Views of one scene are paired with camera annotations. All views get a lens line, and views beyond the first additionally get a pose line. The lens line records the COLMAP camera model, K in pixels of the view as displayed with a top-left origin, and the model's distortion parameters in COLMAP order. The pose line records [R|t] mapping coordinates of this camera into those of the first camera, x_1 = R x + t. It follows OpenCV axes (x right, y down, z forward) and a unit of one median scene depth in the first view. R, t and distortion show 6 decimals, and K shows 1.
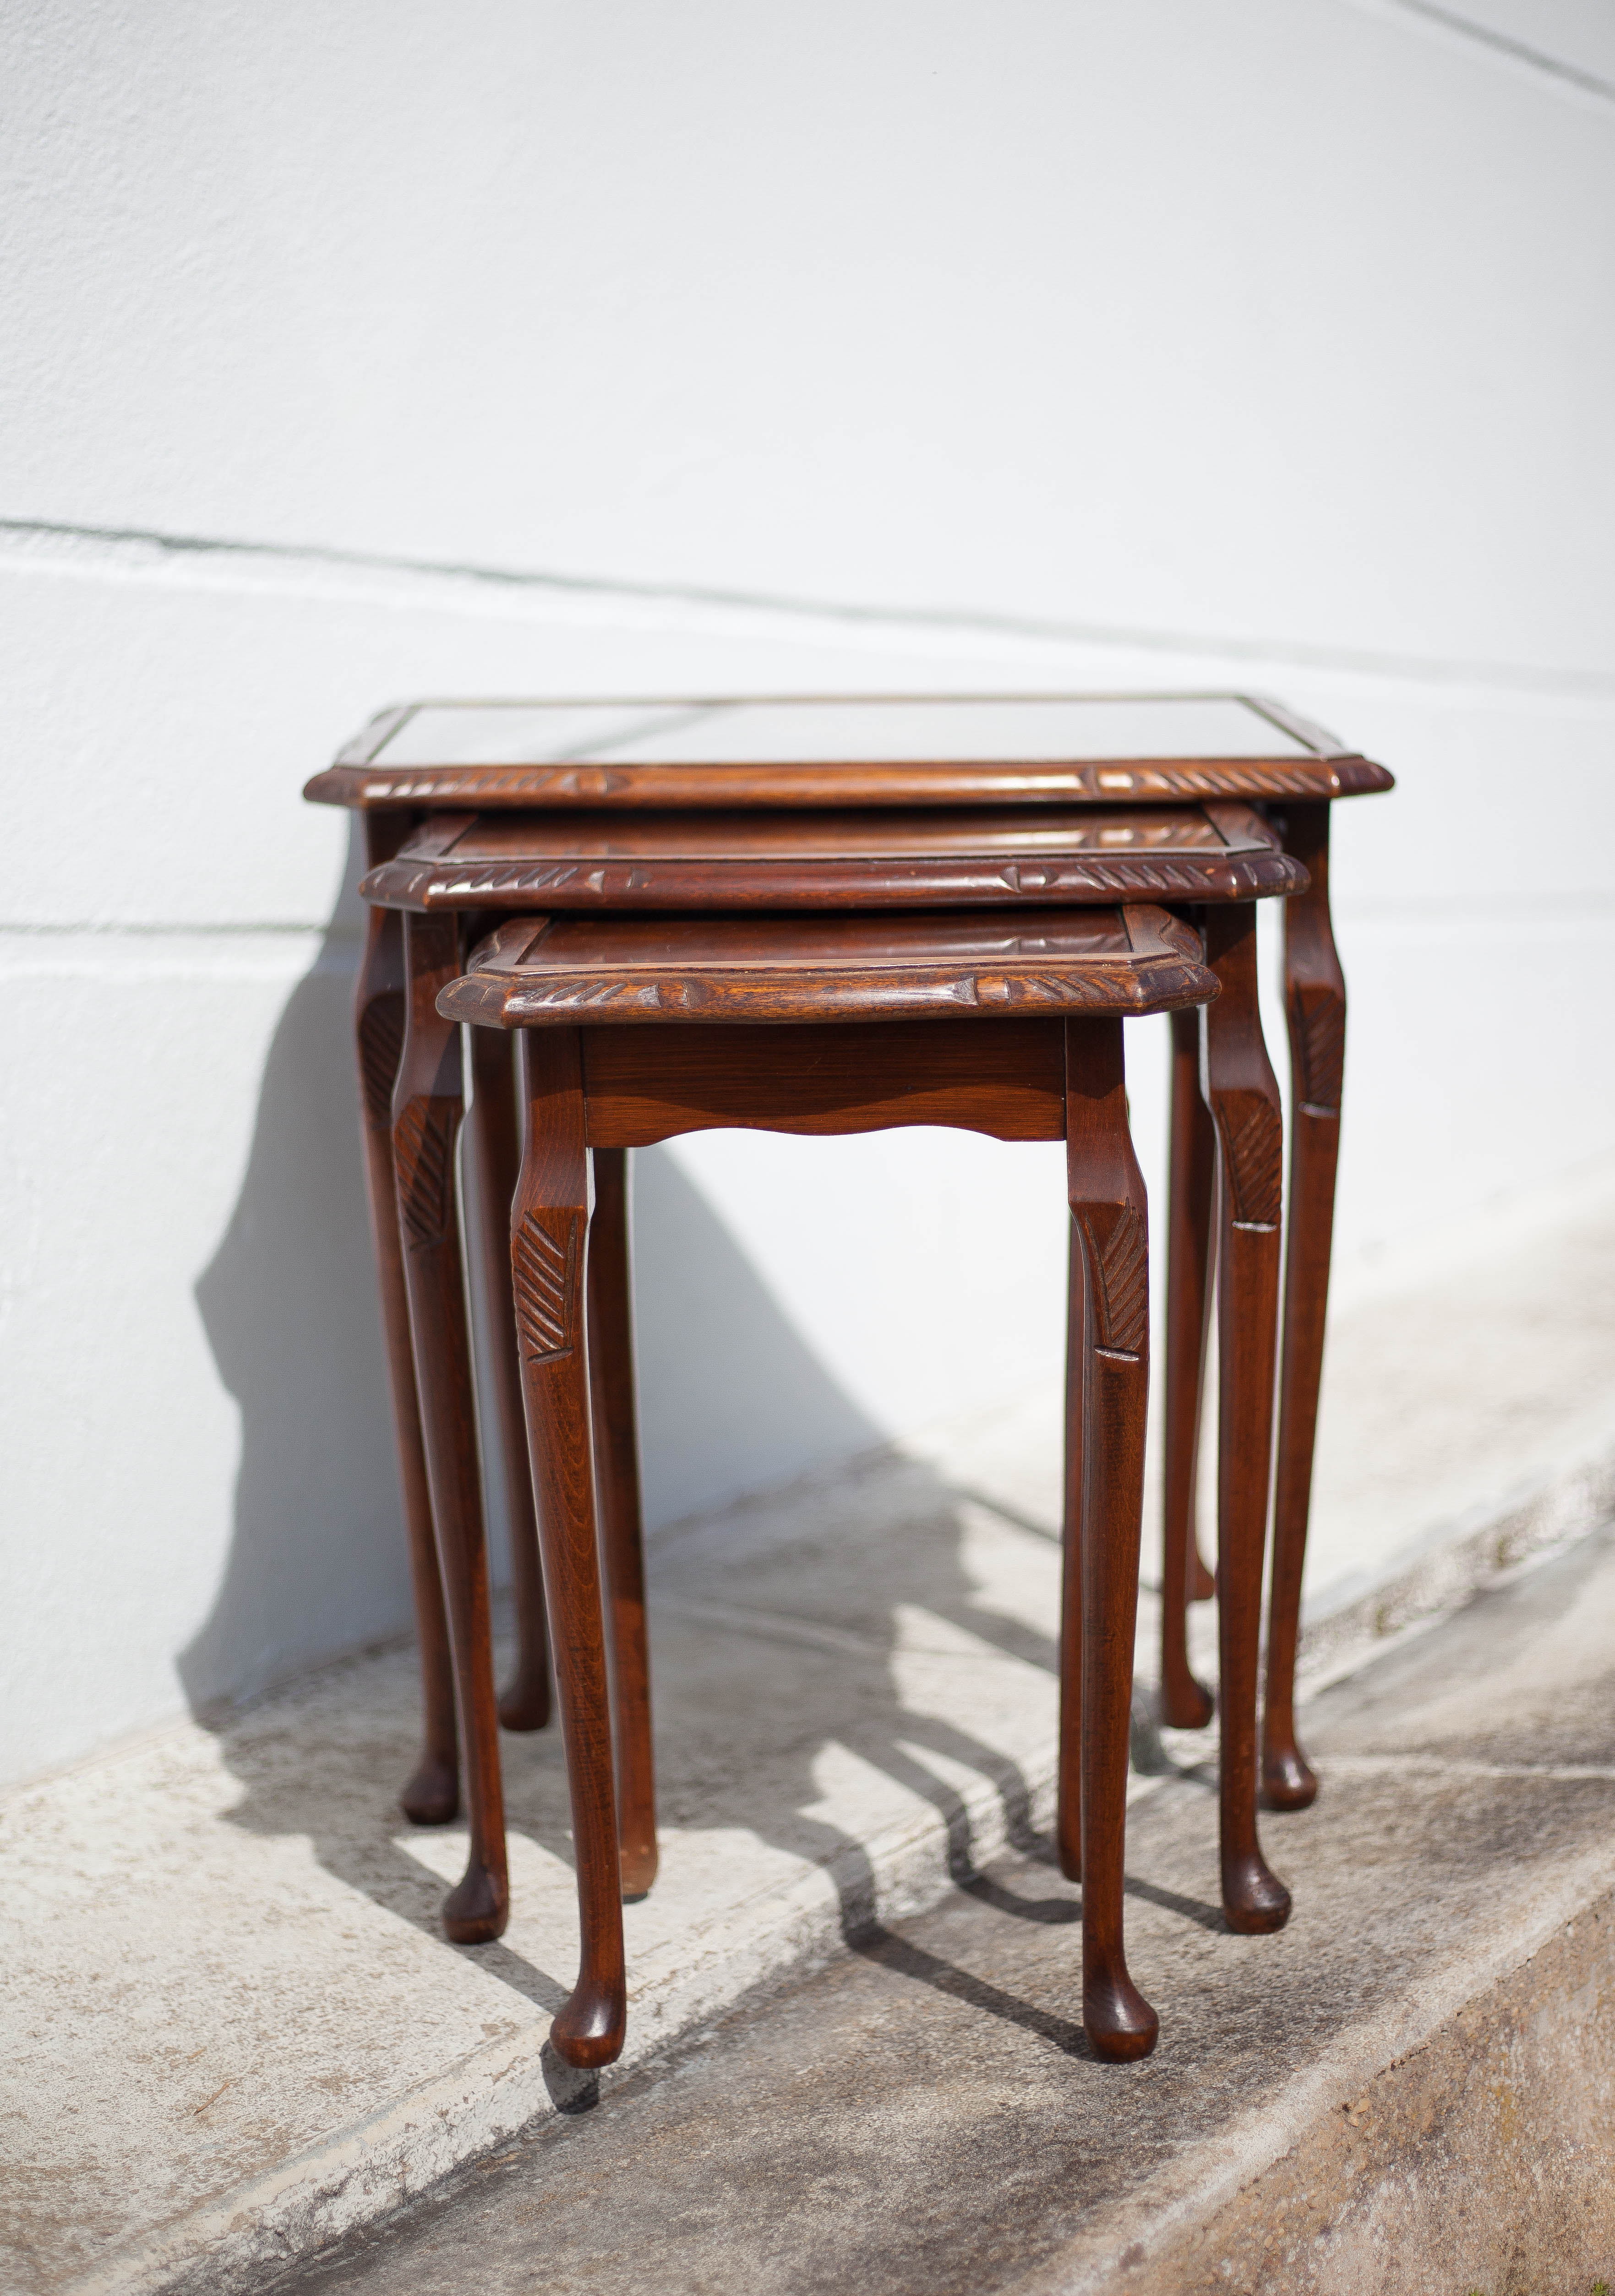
lens RADIAL K [[3792.1, 0, 804.2], [0, 3792.1, 1096.7], [0, 0, 1]] dist [-0.133532, 0.084091]
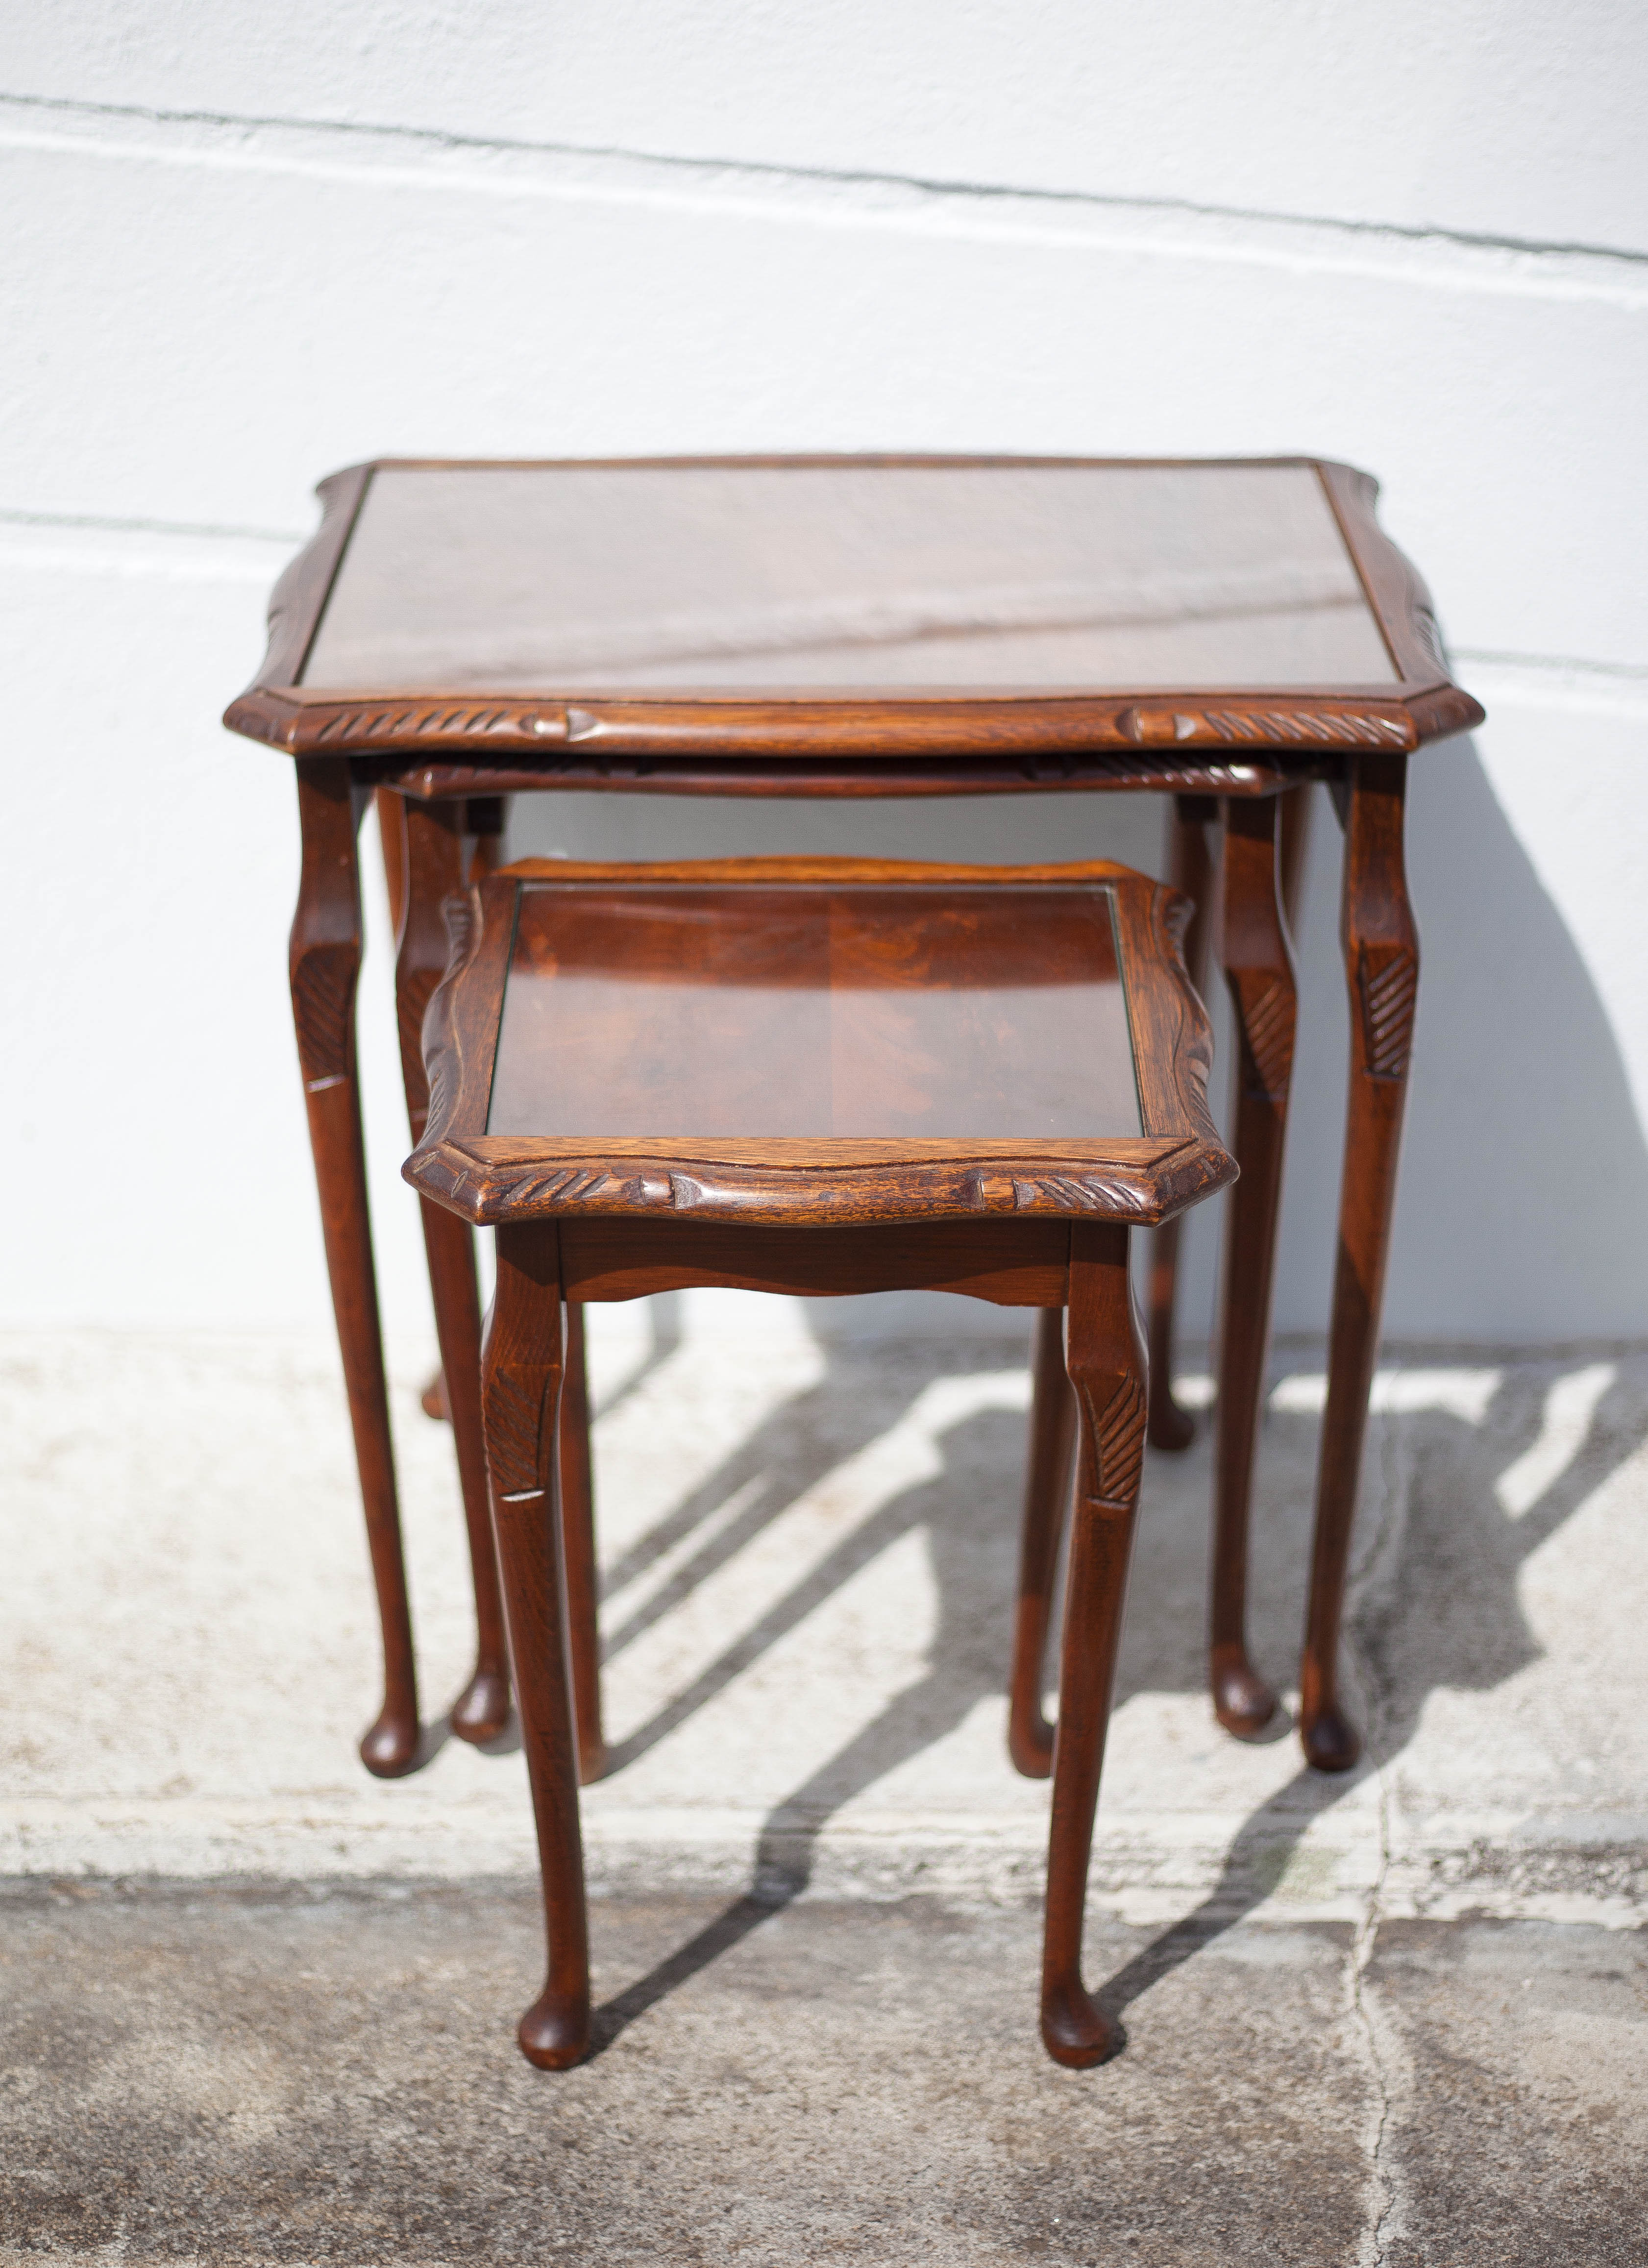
lens RADIAL K [[4070.3, 0, 796.3], [0, 4070.3, 1077.1], [0, 0, 1]] dist [-0.116385, -0.045053]
pose [[0.535394, 0.400766, -0.743465, 0.768719], [-0.136283, 0.909711, 0.392240, -0.404448], [0.833535, -0.108681, 0.541672, 0.514490]]
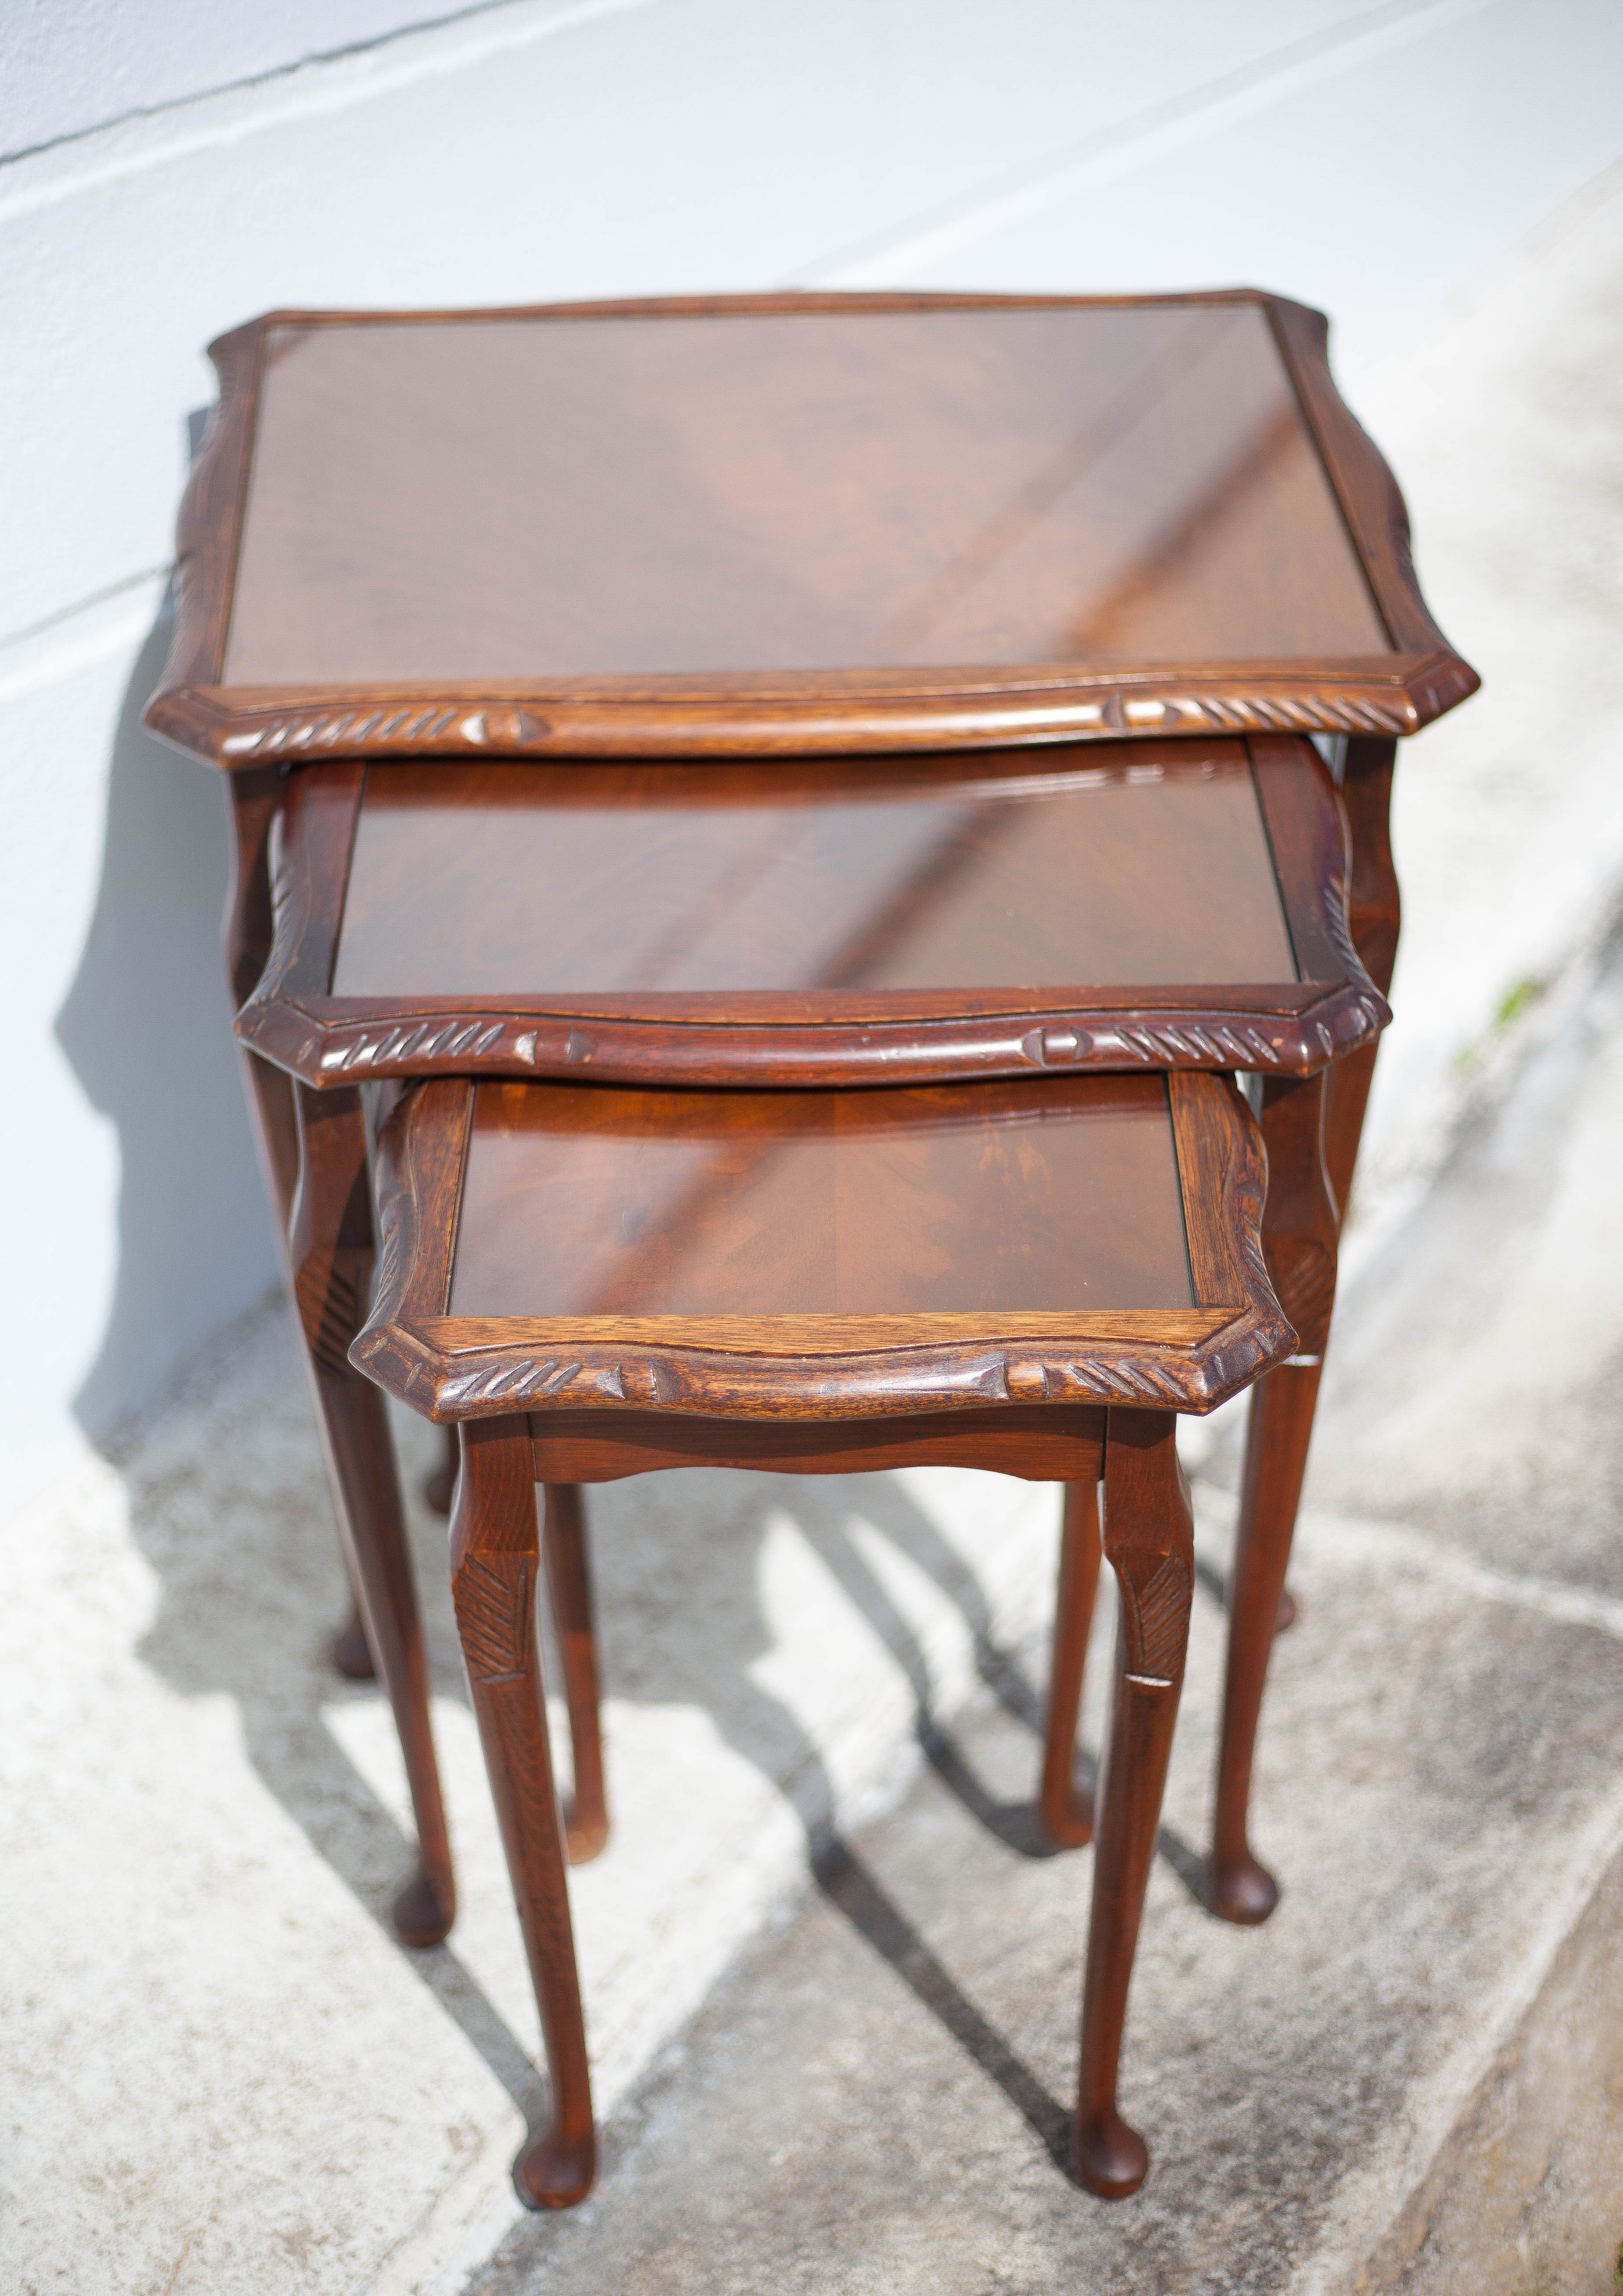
lens RADIAL K [[3665.2, 0, 807.4], [0, 3665.2, 1223.9], [0, 0, 1]] dist [-0.120676, -0.050686]
pose [[0.999036, -0.016773, 0.040563, -0.025976], [-0.003936, 0.886152, 0.463378, -0.373072], [-0.043717, -0.463091, 0.885232, 0.270149]]
